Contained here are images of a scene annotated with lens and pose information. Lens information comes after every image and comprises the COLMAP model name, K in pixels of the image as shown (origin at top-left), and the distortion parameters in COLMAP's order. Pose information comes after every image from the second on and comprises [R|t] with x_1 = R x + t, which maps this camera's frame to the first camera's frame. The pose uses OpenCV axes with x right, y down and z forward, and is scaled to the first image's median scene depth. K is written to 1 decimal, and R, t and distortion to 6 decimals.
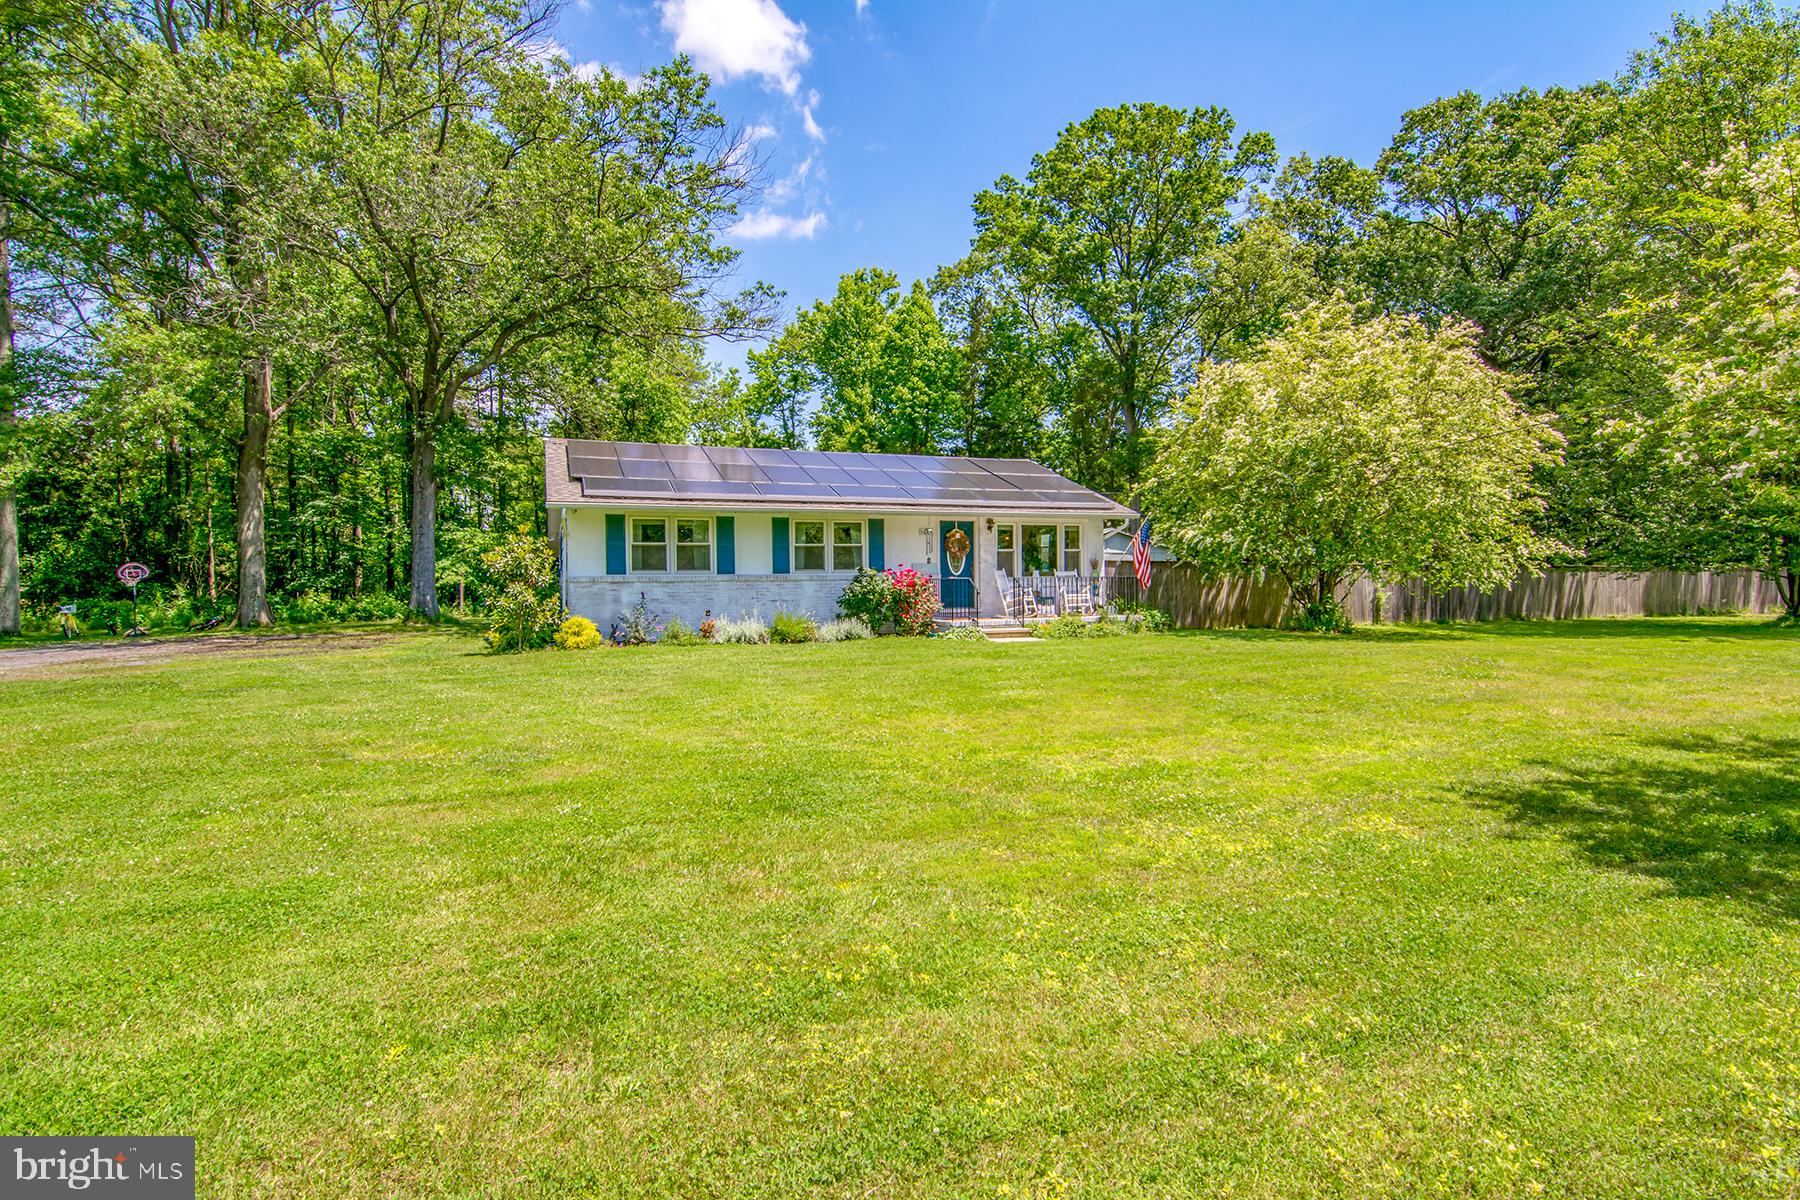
lens RADIAL K [[868.3, 0, 905.7], [0, 868.3, 564.1], [0, 0, 1]] dist [-0.000118, -0.000525]
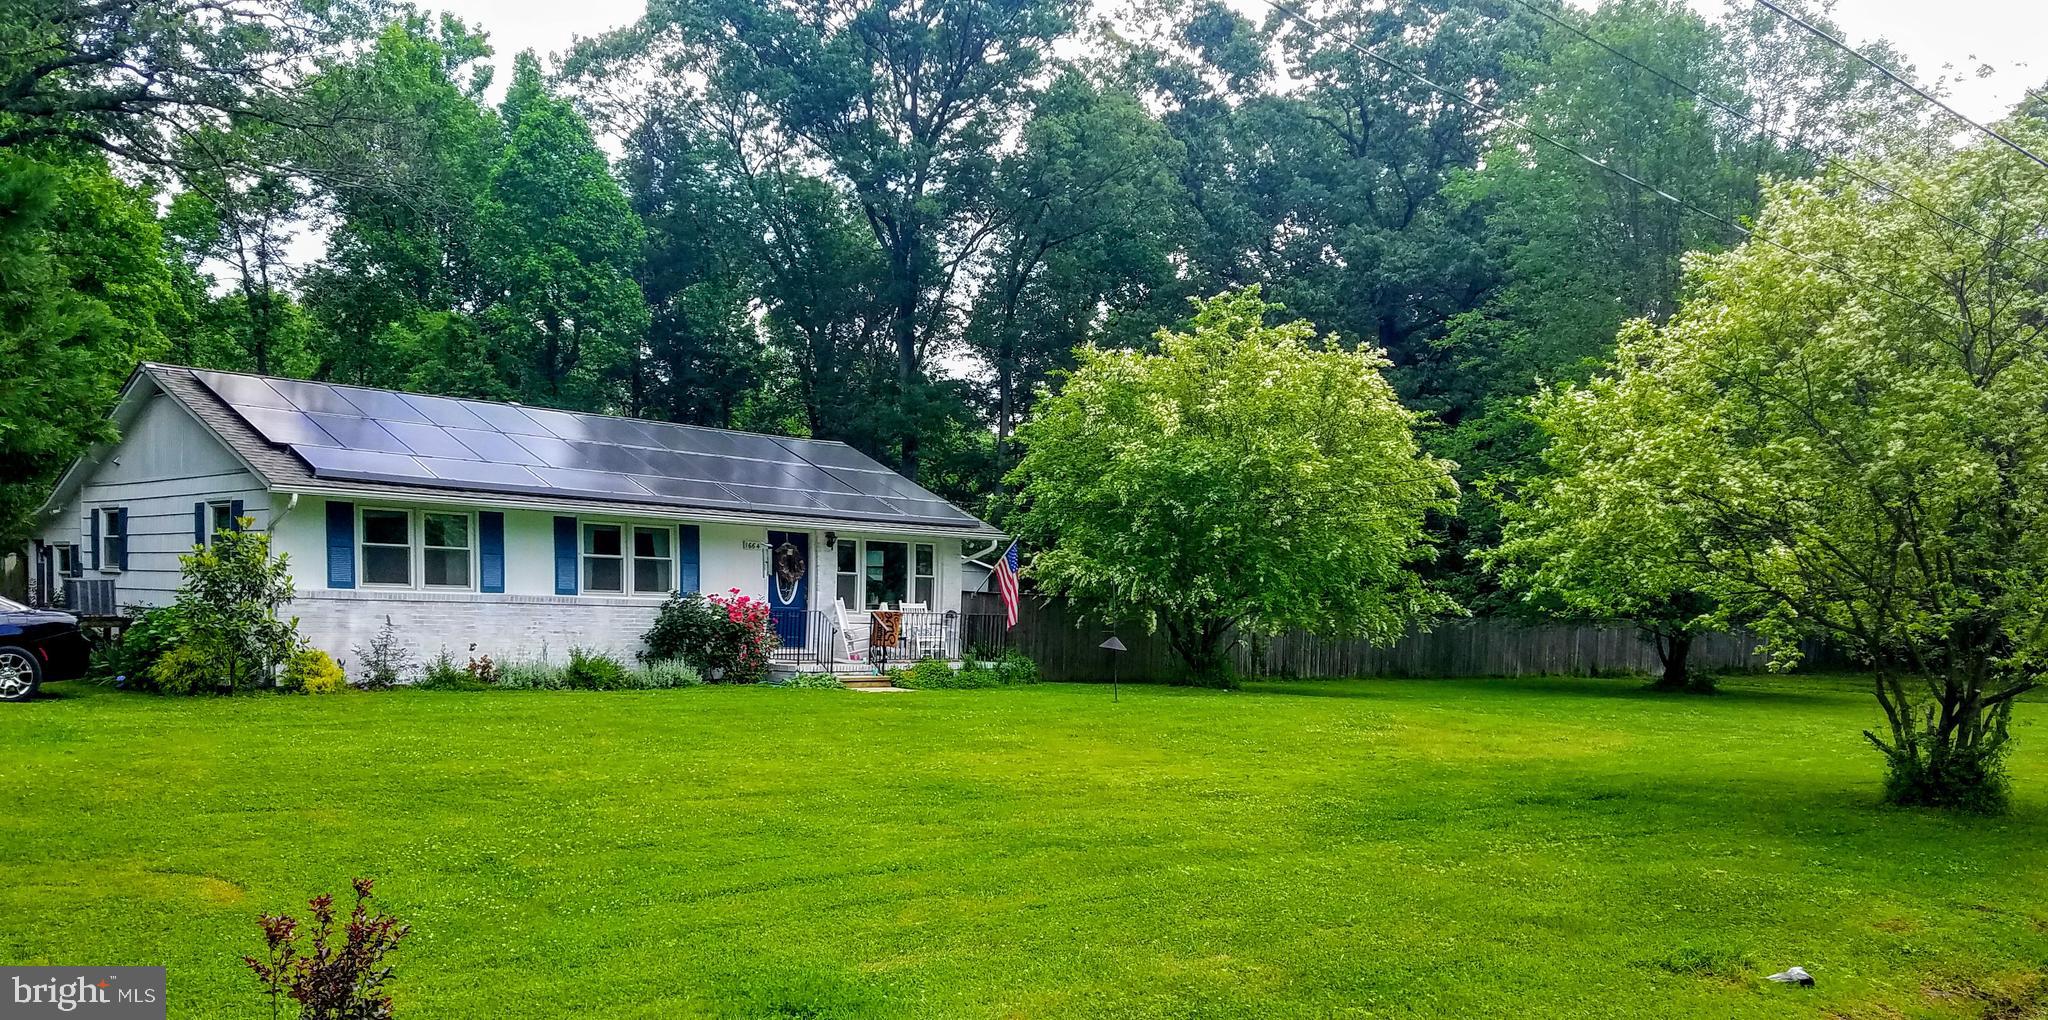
lens RADIAL K [[1577.3, 0, 1048.7], [0, 1577.3, 588.1], [0, 0, 1]] dist [0.203933, -0.257960]
pose [[0.920977, 0.043789, 0.387148, -0.268243], [-0.049679, 0.998752, 0.005215, -0.020119], [-0.386437, -0.024036, 0.922003, -0.362711]]
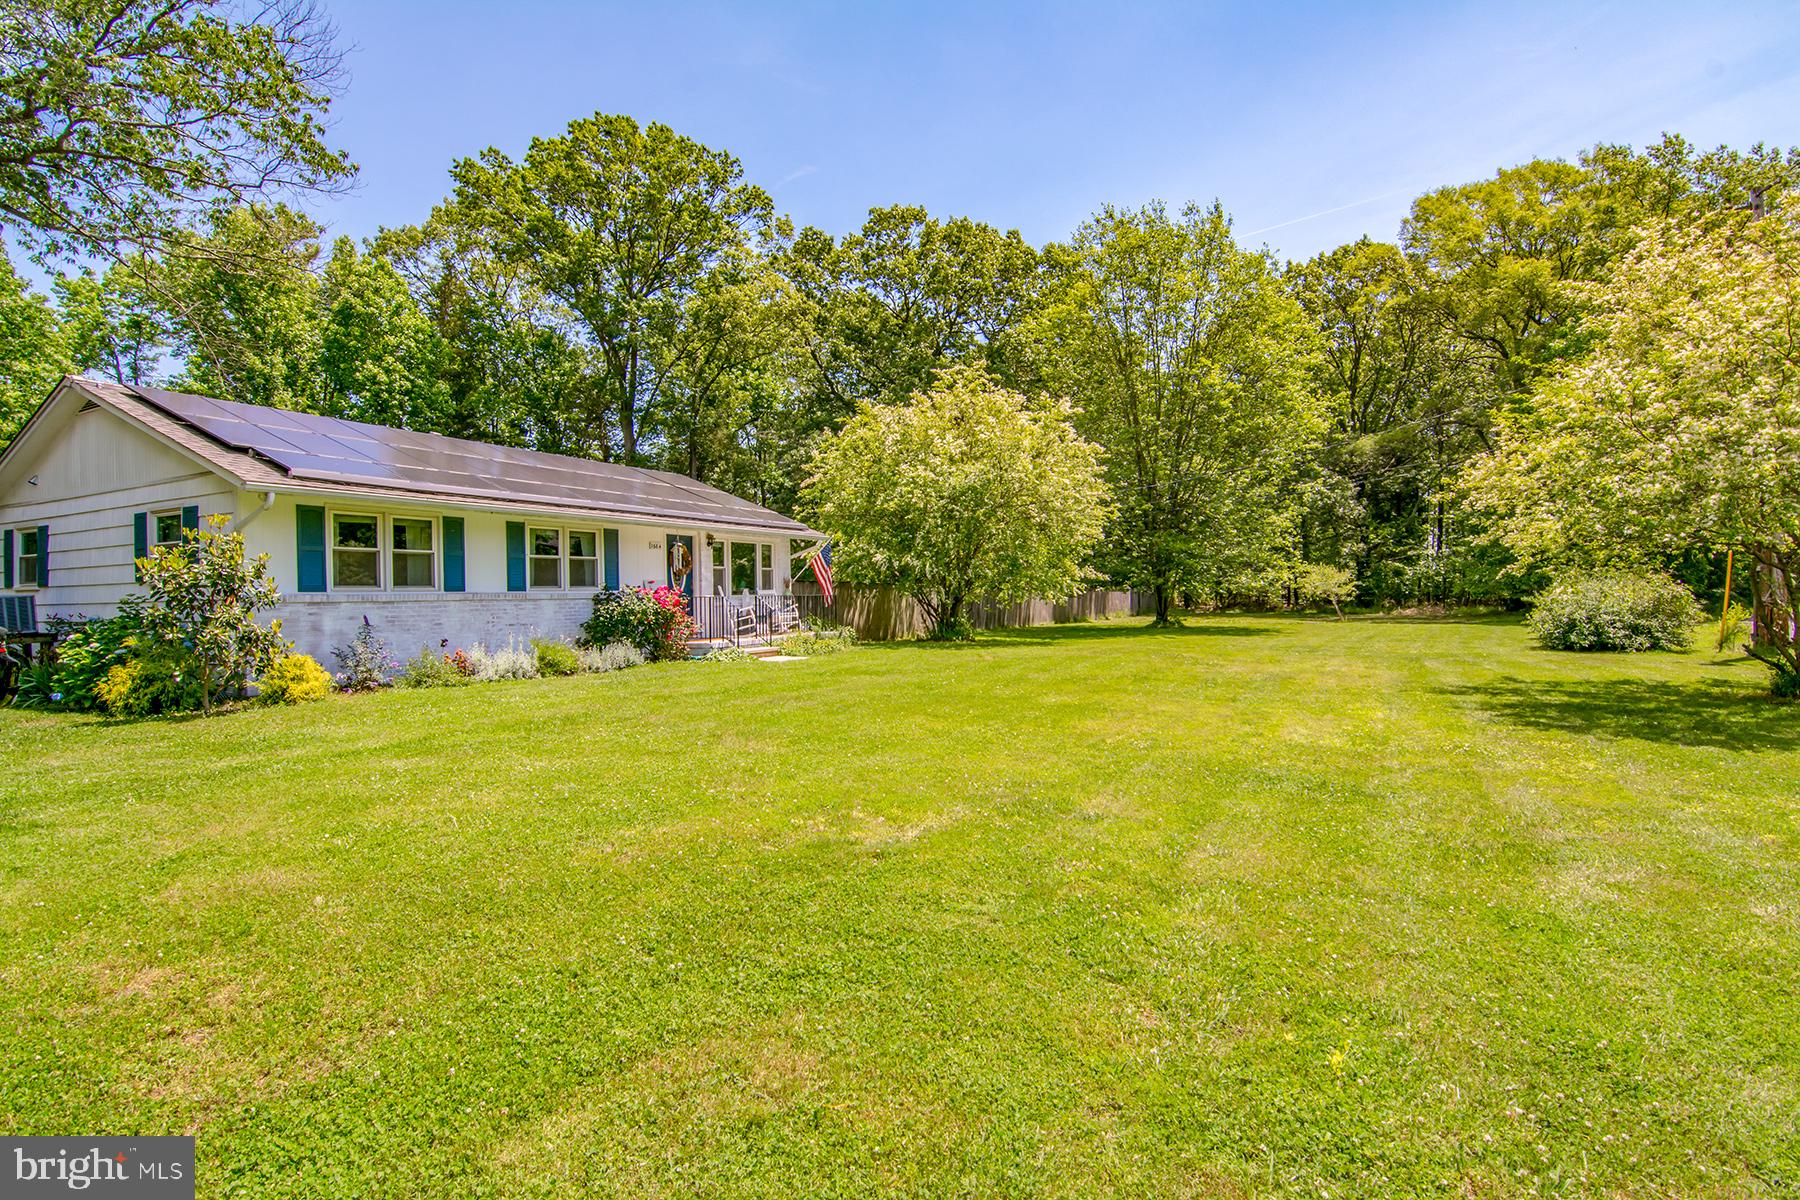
lens RADIAL K [[868.3, 0, 905.7], [0, 868.3, 564.1], [0, 0, 1]] dist [-0.000118, -0.000525]
pose [[0.774773, 0.022083, 0.631854, -0.345756], [-0.007393, 0.999638, -0.025871, 0.003584], [-0.632197, 0.015372, 0.774655, 0.130723]]
